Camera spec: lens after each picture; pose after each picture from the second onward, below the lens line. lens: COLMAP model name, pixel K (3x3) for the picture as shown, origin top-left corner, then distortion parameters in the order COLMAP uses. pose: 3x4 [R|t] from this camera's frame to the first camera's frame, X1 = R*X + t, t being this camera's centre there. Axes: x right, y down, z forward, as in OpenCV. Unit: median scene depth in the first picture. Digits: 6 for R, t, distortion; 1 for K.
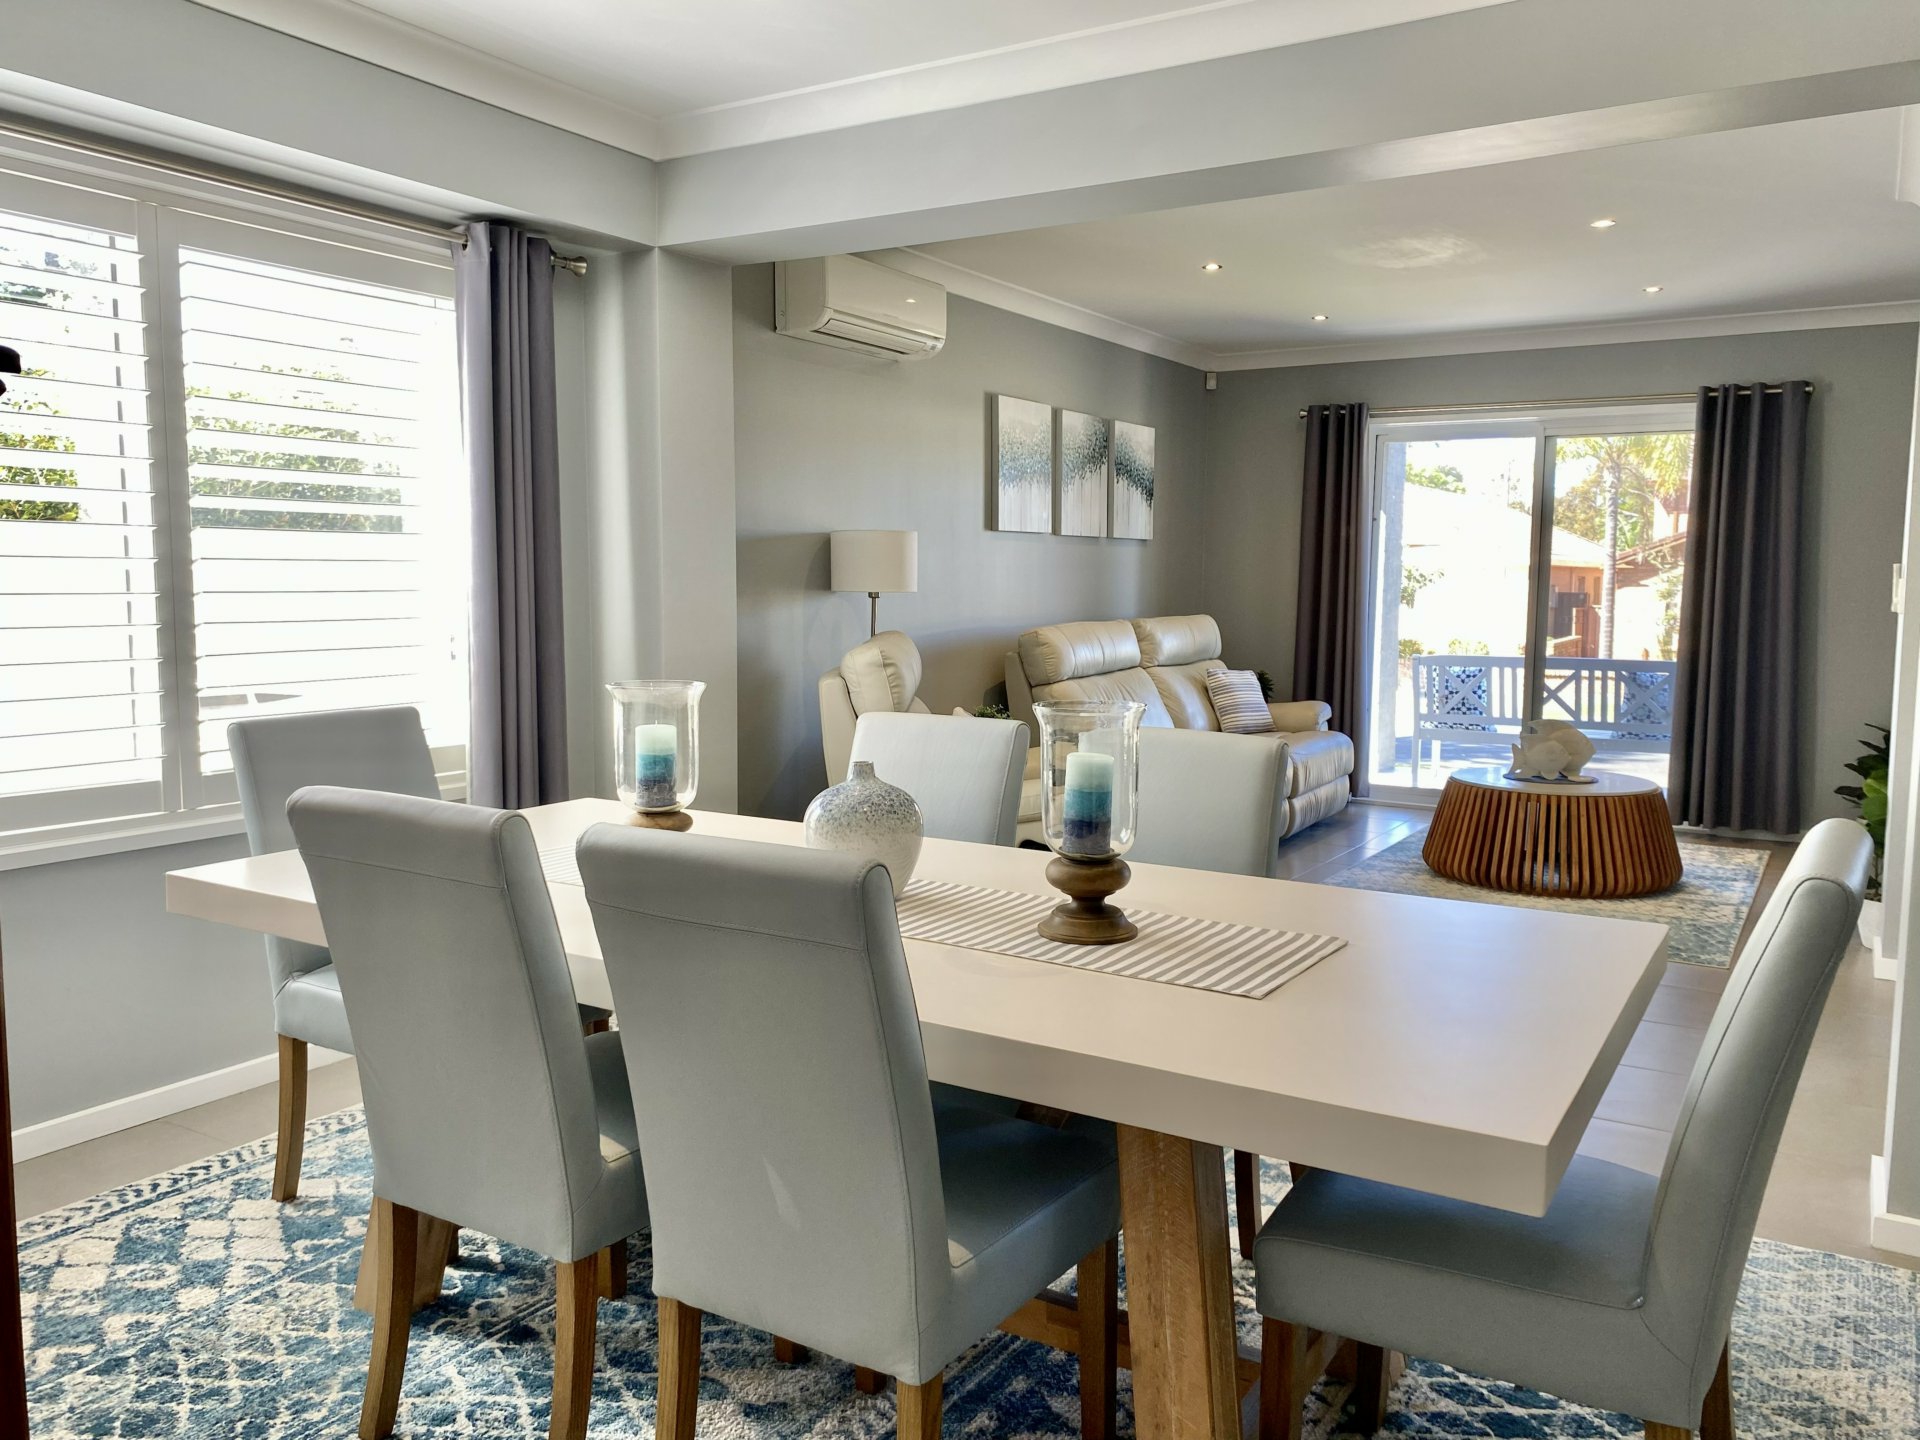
lens RADIAL K [[1455.8, 0, 964.8], [0, 1455.8, 728.5], [0, 0, 1]] dist [0.022873, -0.048614]
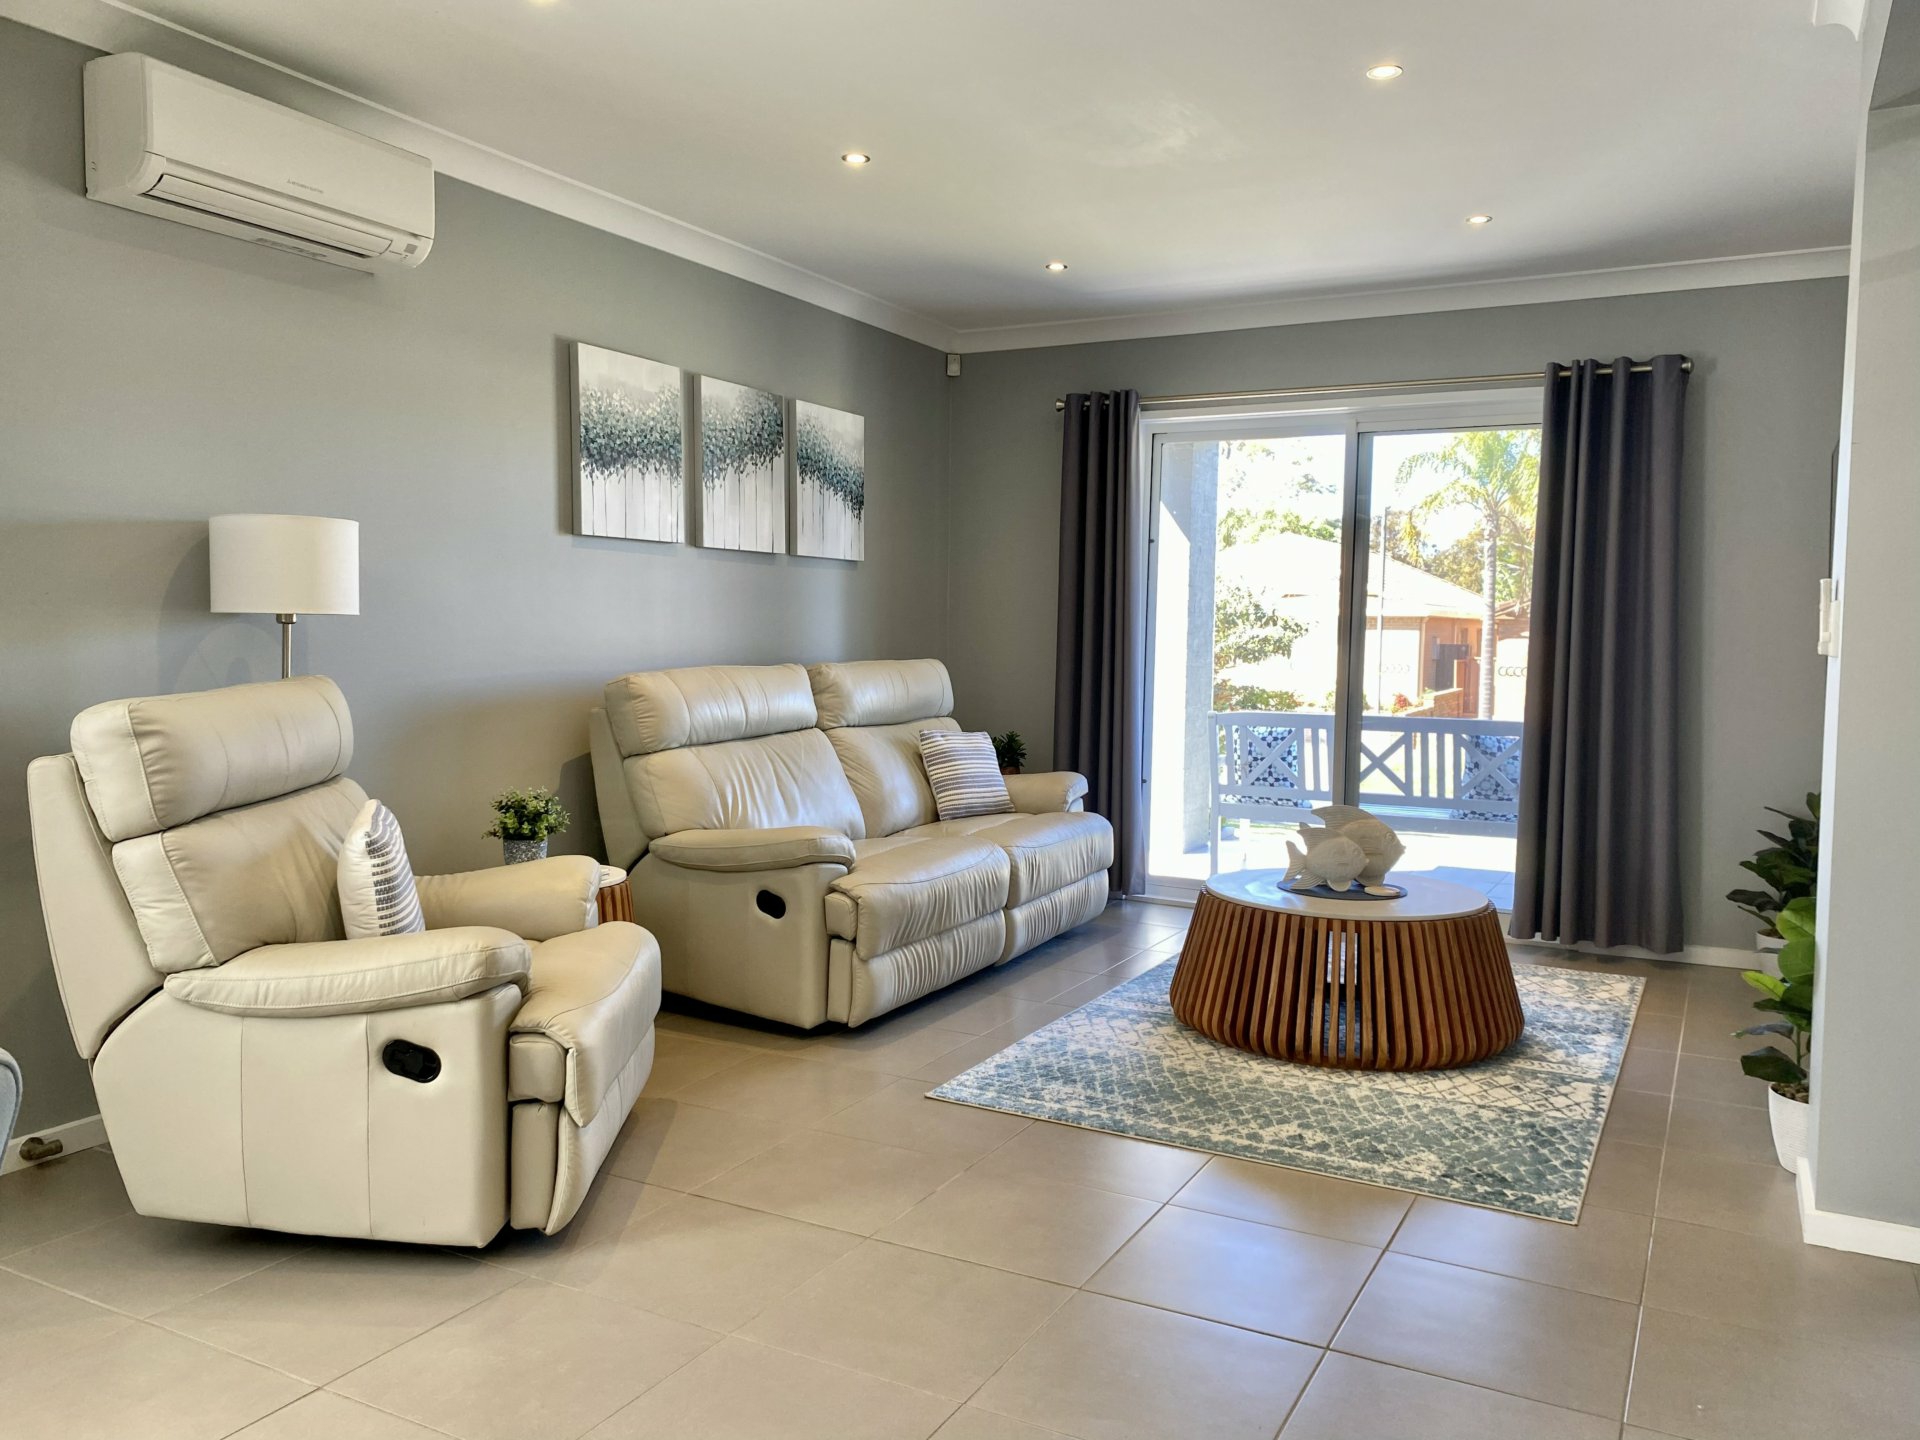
lens RADIAL K [[1444.3, 0, 980.9], [0, 1444.3, 723.4], [0, 0, 1]] dist [0.081762, -0.161129]
pose [[0.997371, 0.003907, 0.072360, 0.148178], [-0.001229, 0.999314, -0.037016, -0.017217], [-0.072455, 0.036830, 0.996691, 0.258341]]
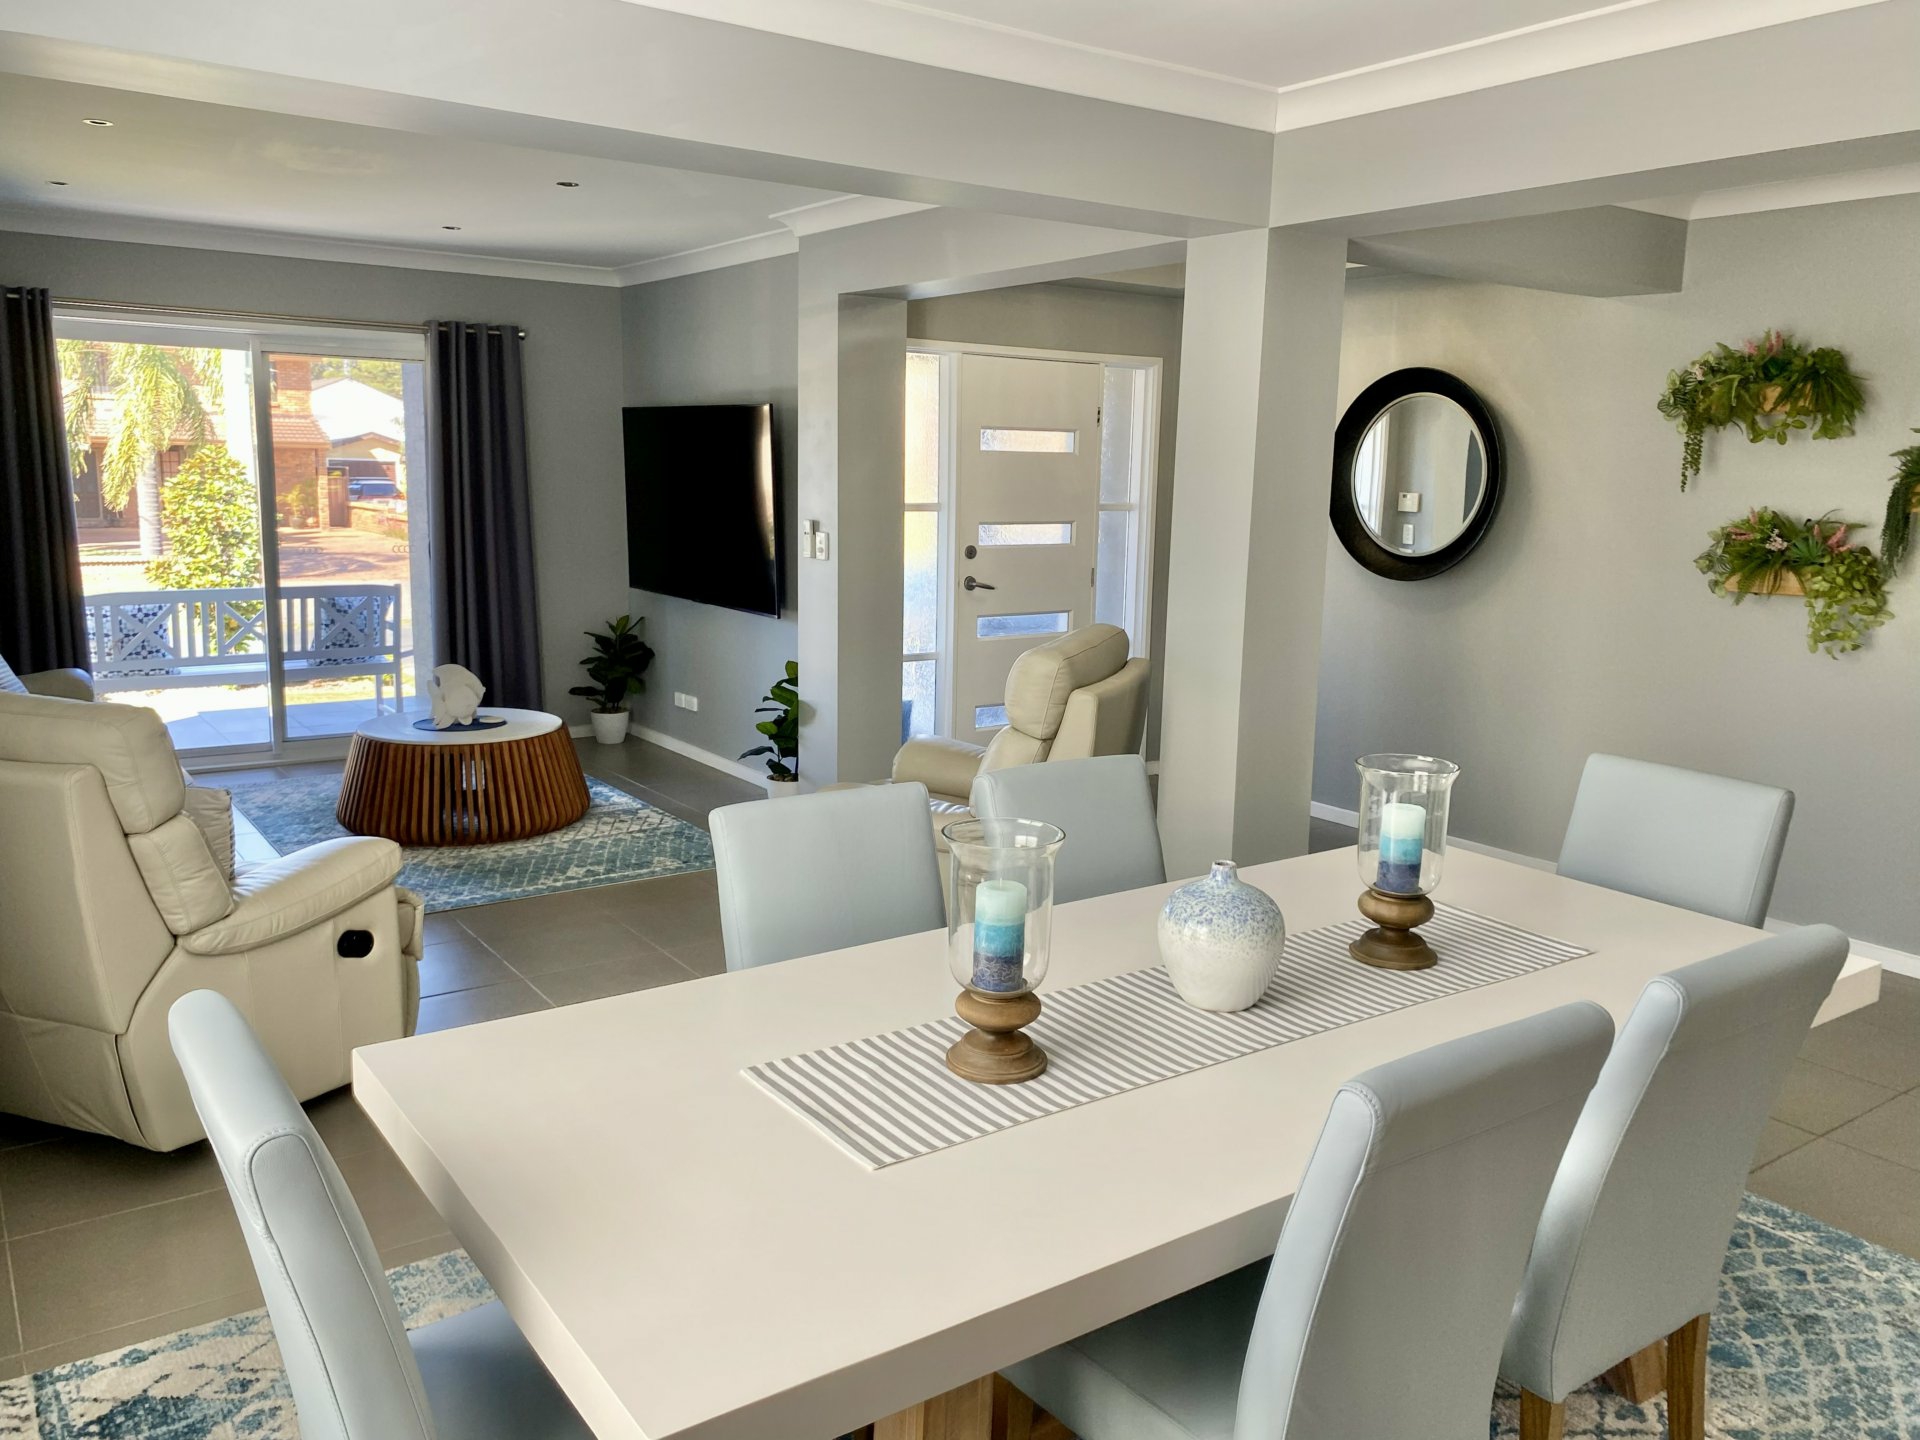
lens RADIAL K [[1455.8, 0, 964.8], [0, 1455.8, 728.5], [0, 0, 1]] dist [0.022873, -0.048614]
pose [[0.383215, -0.164038, 0.908976, -0.314579], [0.073950, 0.986393, 0.146833, -0.070928], [-0.920694, 0.010951, 0.390131, 0.248615]]
